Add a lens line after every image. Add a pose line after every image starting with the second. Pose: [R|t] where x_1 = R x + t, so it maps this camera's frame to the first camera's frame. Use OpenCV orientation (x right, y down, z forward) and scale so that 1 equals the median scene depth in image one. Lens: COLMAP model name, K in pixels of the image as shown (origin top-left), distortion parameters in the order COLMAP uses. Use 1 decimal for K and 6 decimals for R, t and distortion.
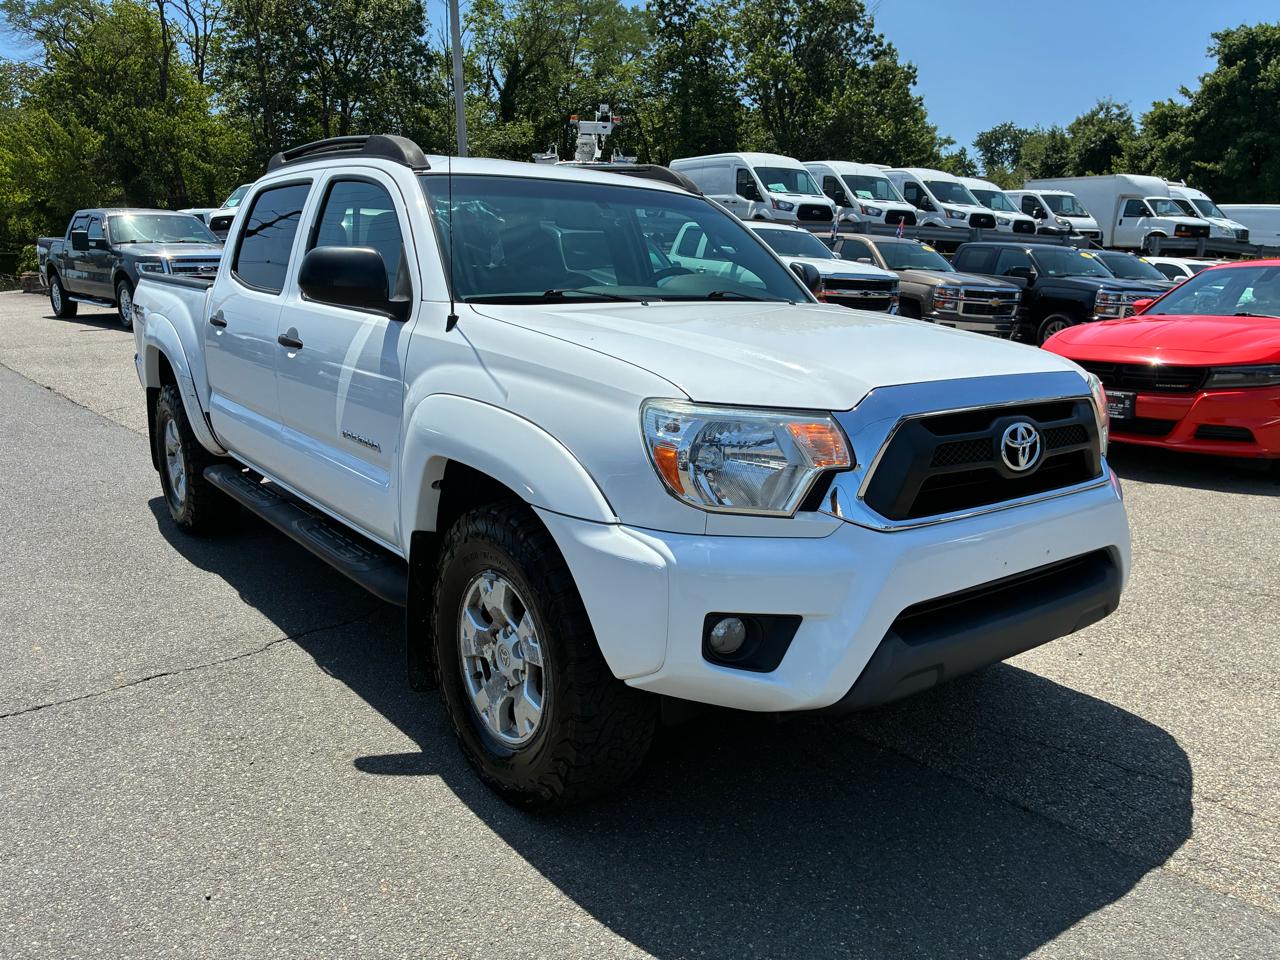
lens RADIAL K [[968.1, 0, 646.2], [0, 968.1, 471.7], [0, 0, 1]] dist [0.060786, -0.092416]
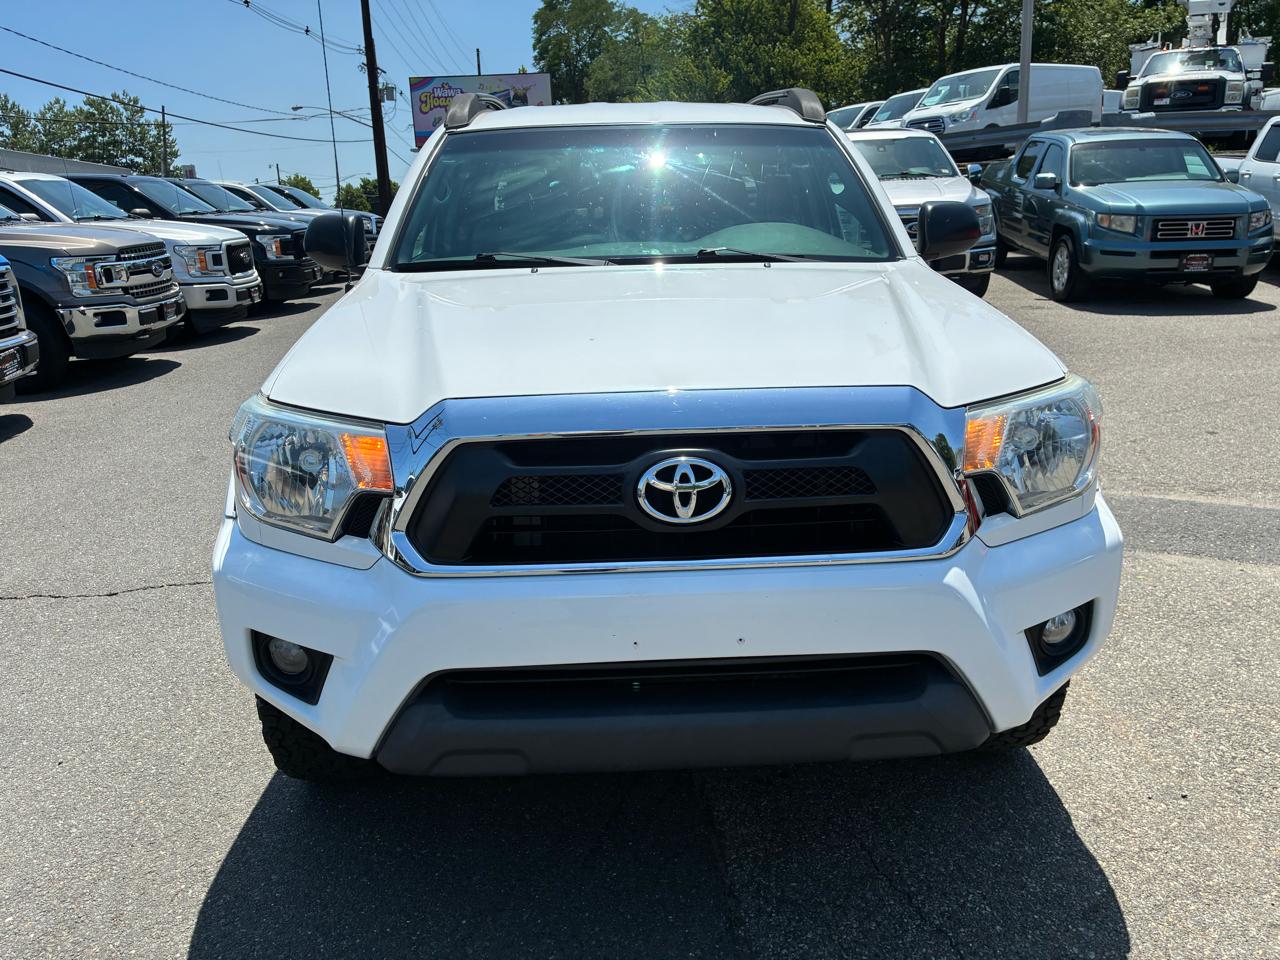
lens RADIAL K [[968.1, 0, 646.2], [0, 968.1, 471.7], [0, 0, 1]] dist [0.060786, -0.092416]
pose [[0.824089, 0.119238, -0.553768, 0.761291], [-0.075131, 0.991965, 0.101785, -0.111463], [0.561456, -0.042274, 0.826426, 0.391219]]
